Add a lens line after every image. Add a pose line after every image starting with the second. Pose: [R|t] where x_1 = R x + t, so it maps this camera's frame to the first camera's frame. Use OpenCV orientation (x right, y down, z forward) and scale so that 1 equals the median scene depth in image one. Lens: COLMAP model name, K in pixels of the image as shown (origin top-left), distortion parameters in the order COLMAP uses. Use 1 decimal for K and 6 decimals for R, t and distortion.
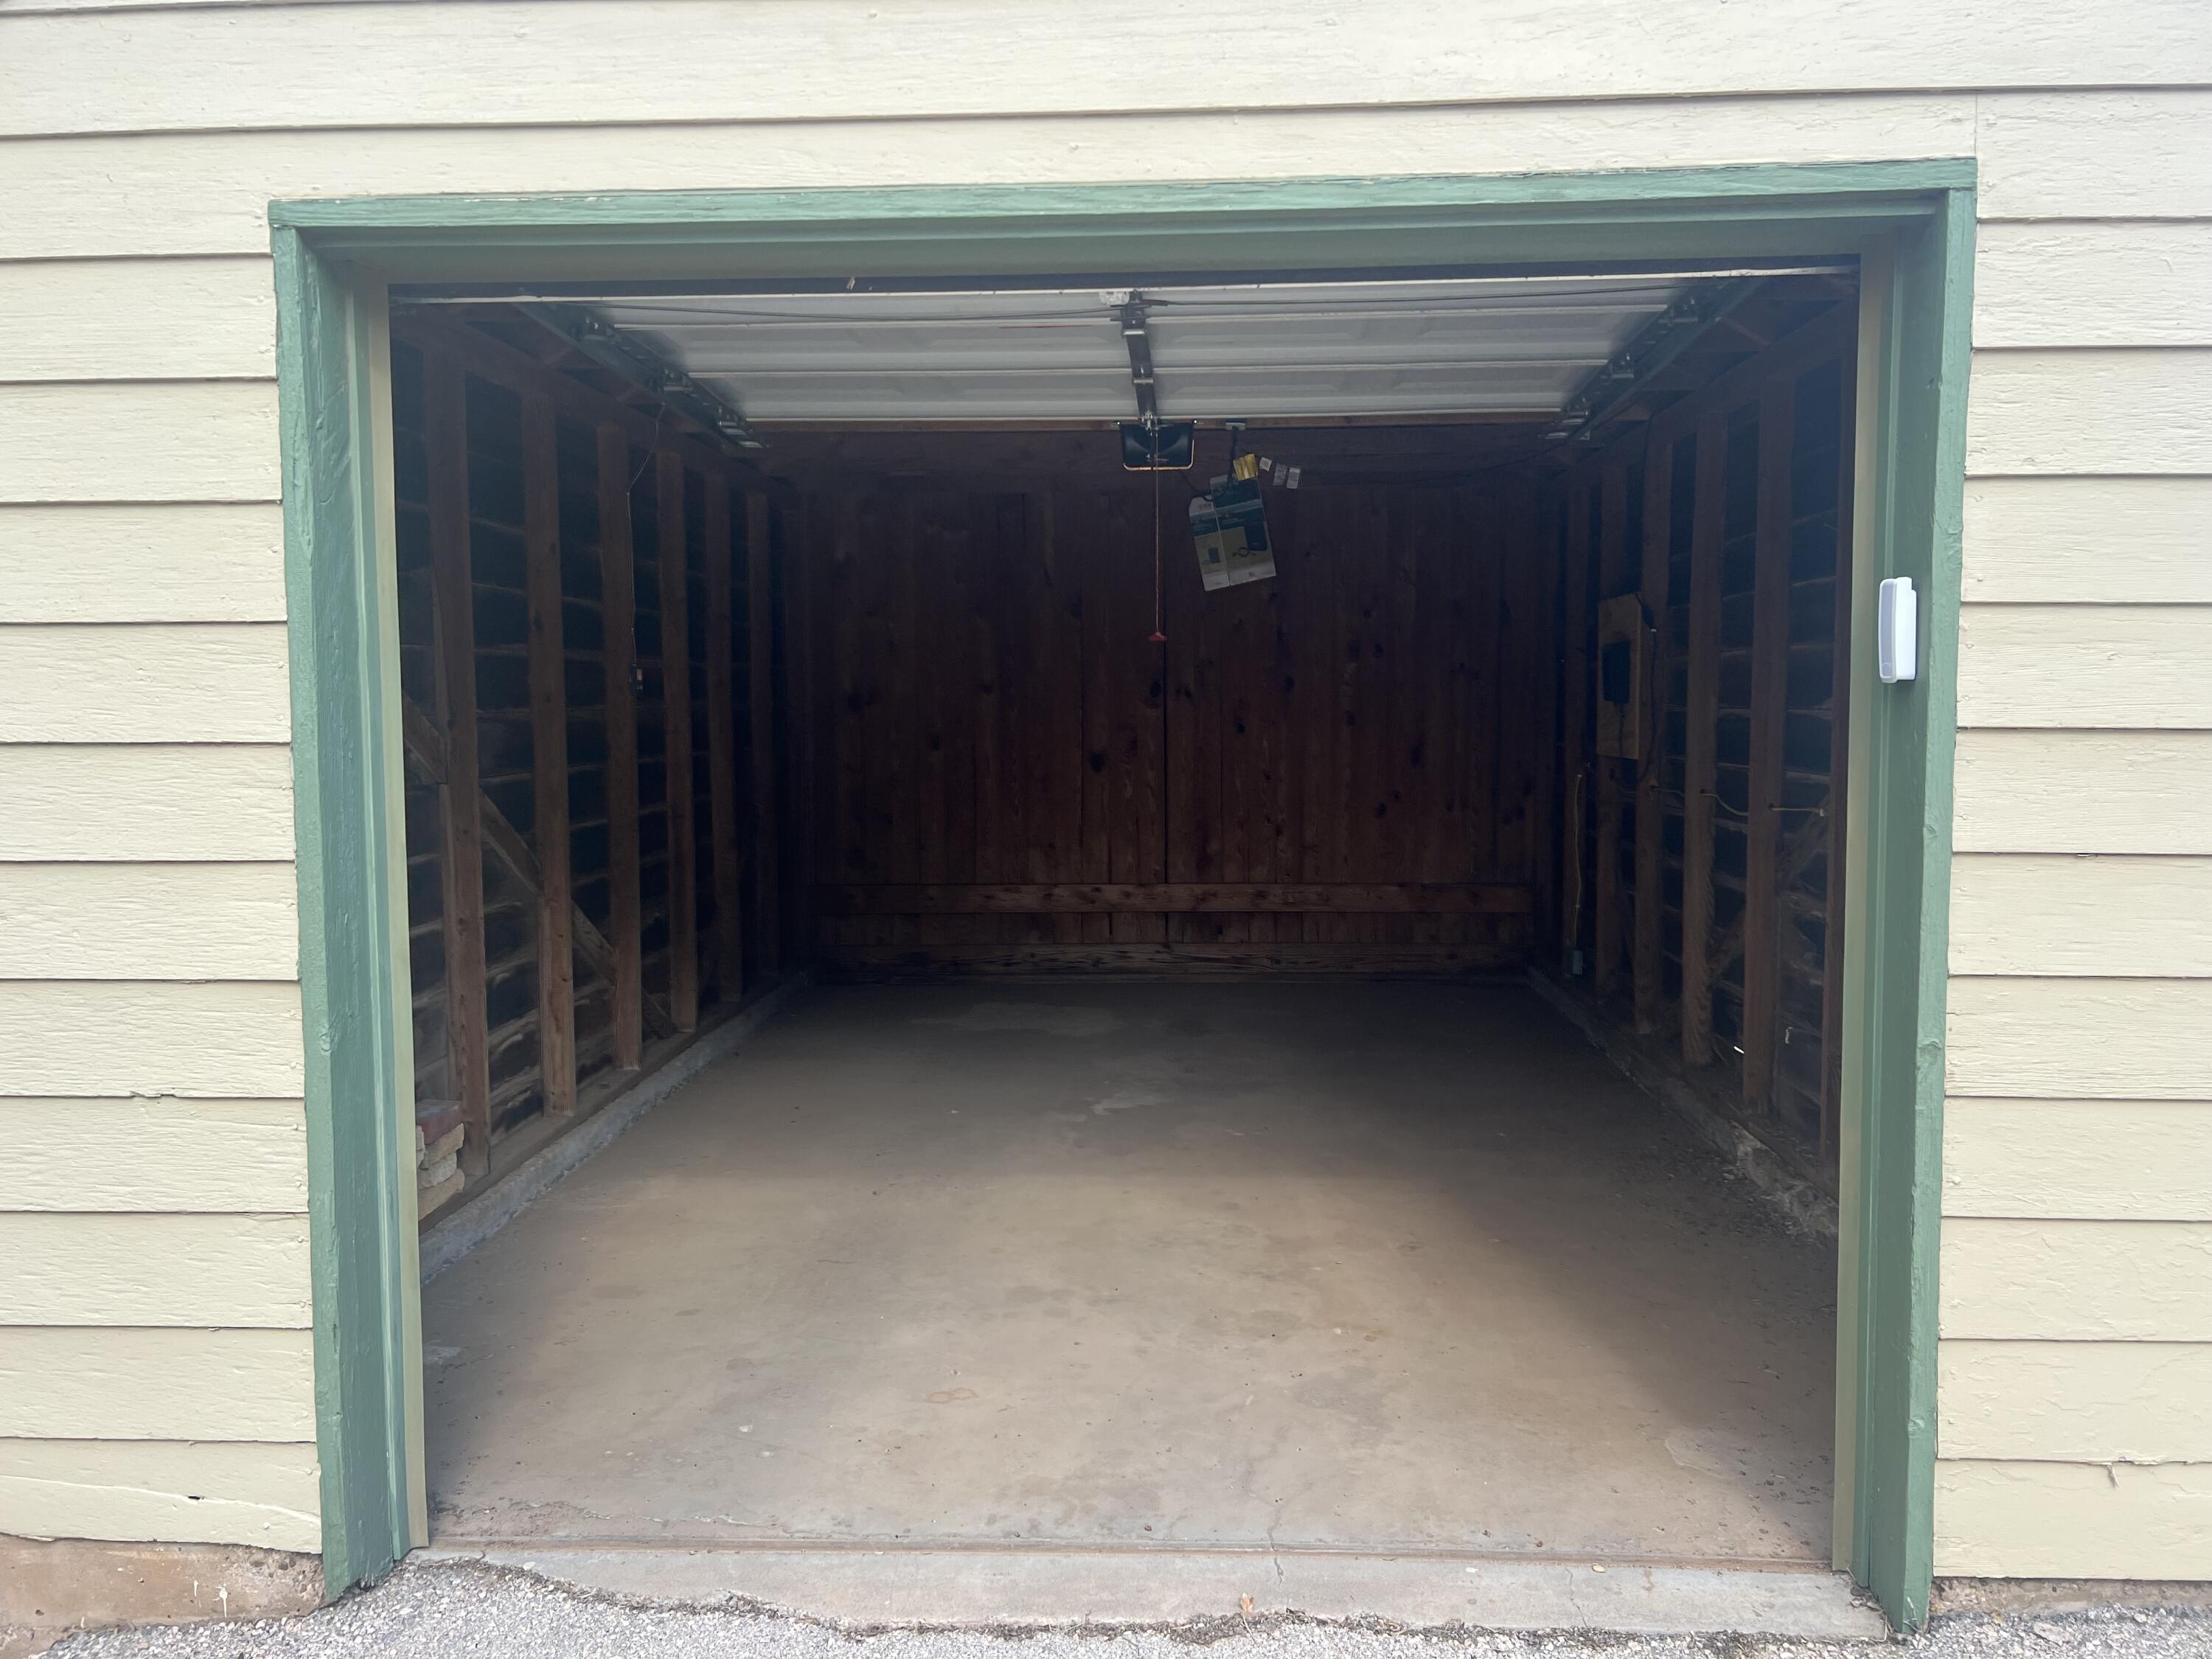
lens RADIAL K [[1665.0, 0, 1107.7], [0, 1665.0, 827.5], [0, 0, 1]] dist [0.049361, -0.060640]
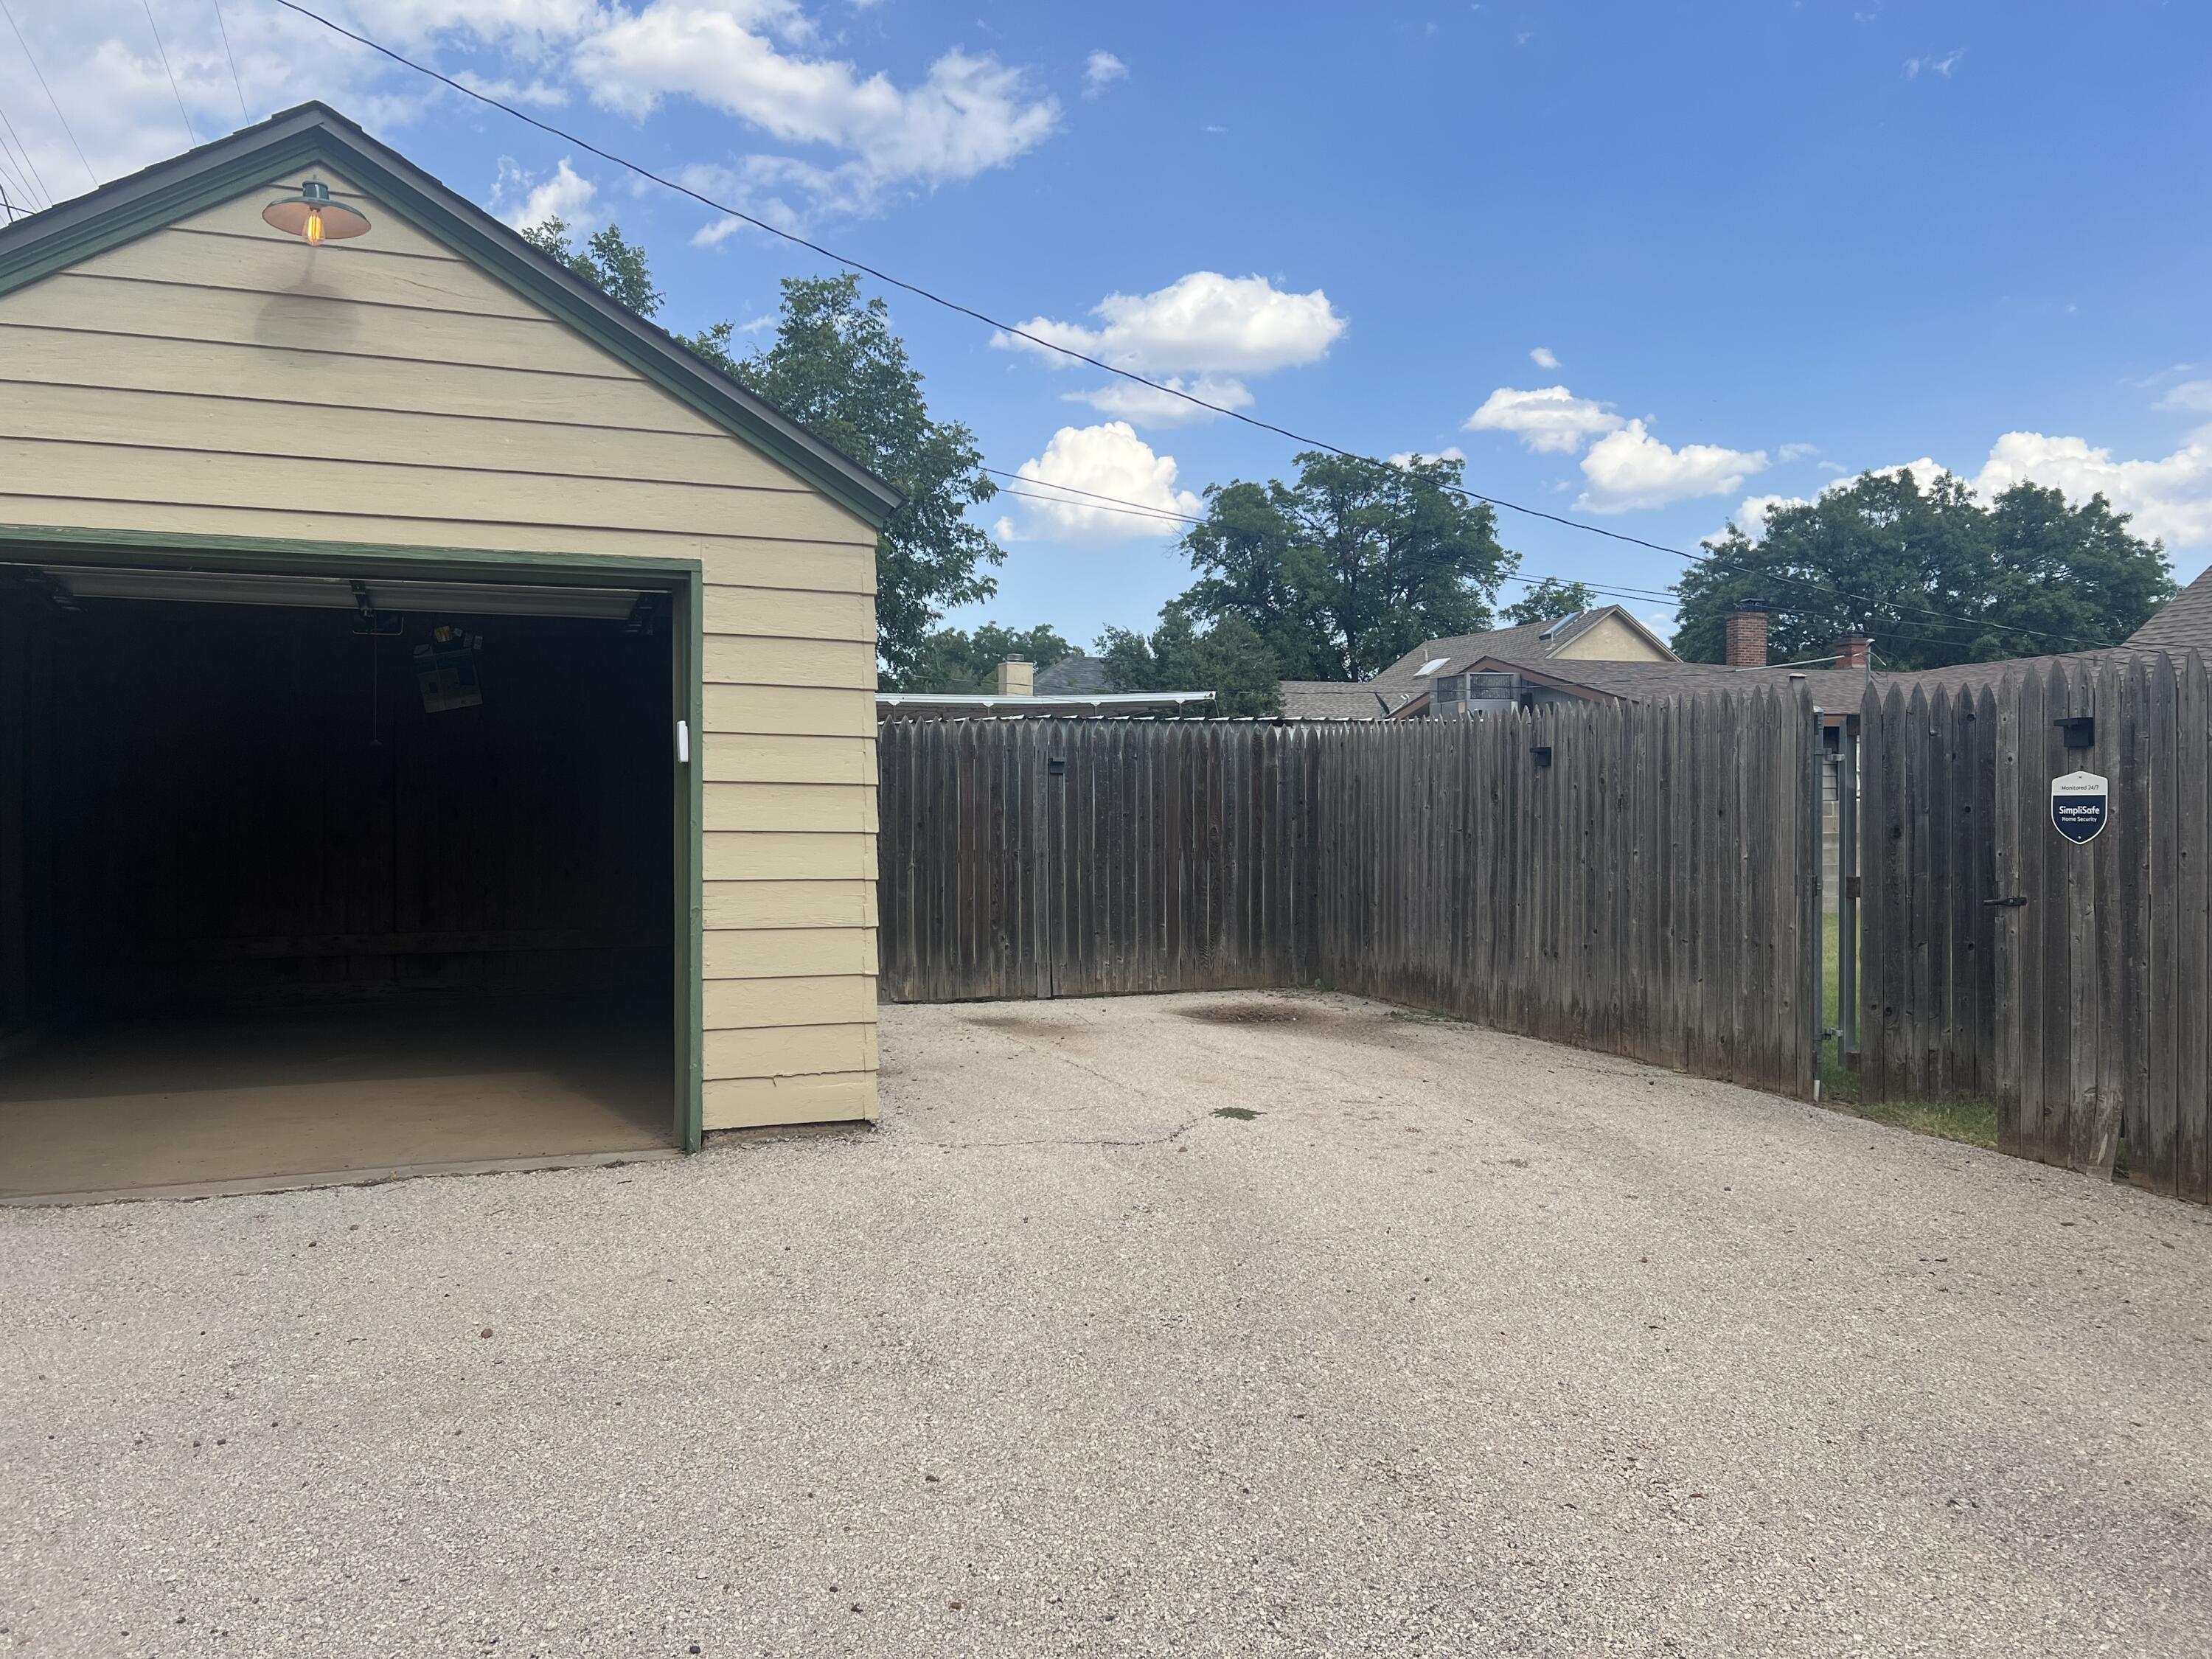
lens RADIAL K [[1665.0, 0, 1111.6], [0, 1665.0, 828.8], [0, 0, 1]] dist [0.049361, -0.060640]
pose [[0.914218, -0.000582, 0.405223, 0.051912], [0.030605, 0.997242, -0.067614, 0.194582], [-0.404066, 0.074215, 0.911714, -1.482363]]
